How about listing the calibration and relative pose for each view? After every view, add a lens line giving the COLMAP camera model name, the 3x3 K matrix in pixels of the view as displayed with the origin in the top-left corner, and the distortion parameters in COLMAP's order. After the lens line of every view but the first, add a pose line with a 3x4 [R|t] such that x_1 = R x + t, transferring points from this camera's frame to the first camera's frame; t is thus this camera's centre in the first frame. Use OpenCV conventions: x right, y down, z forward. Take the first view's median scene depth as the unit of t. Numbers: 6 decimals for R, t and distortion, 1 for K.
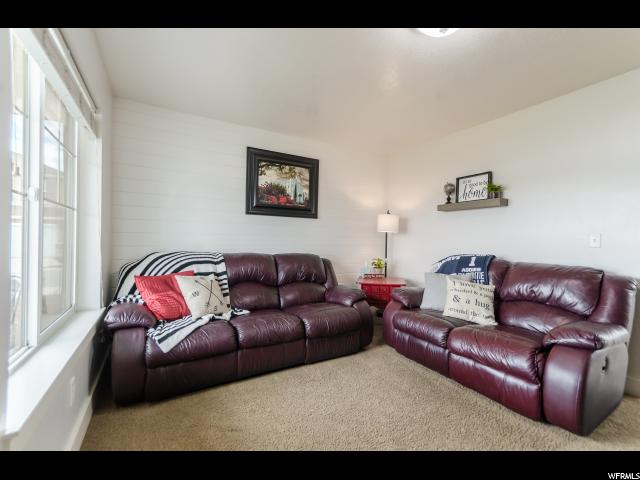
lens RADIAL K [[276.0, 0, 317.5], [0, 276.0, 239.6], [0, 0, 1]] dist [0.001936, 0.000114]
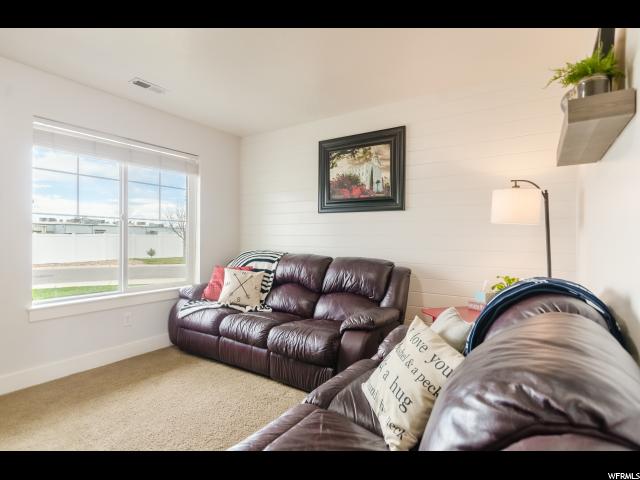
lens RADIAL K [[327.8, 0, 318.1], [0, 327.8, 239.6], [0, 0, 1]] dist [0.001958, 0.000415]
pose [[0.438007, -0.008298, -0.898933, 0.687035], [-0.009774, 0.999854, -0.013992, 0.011640], [0.898918, 0.014915, 0.437862, 0.476428]]
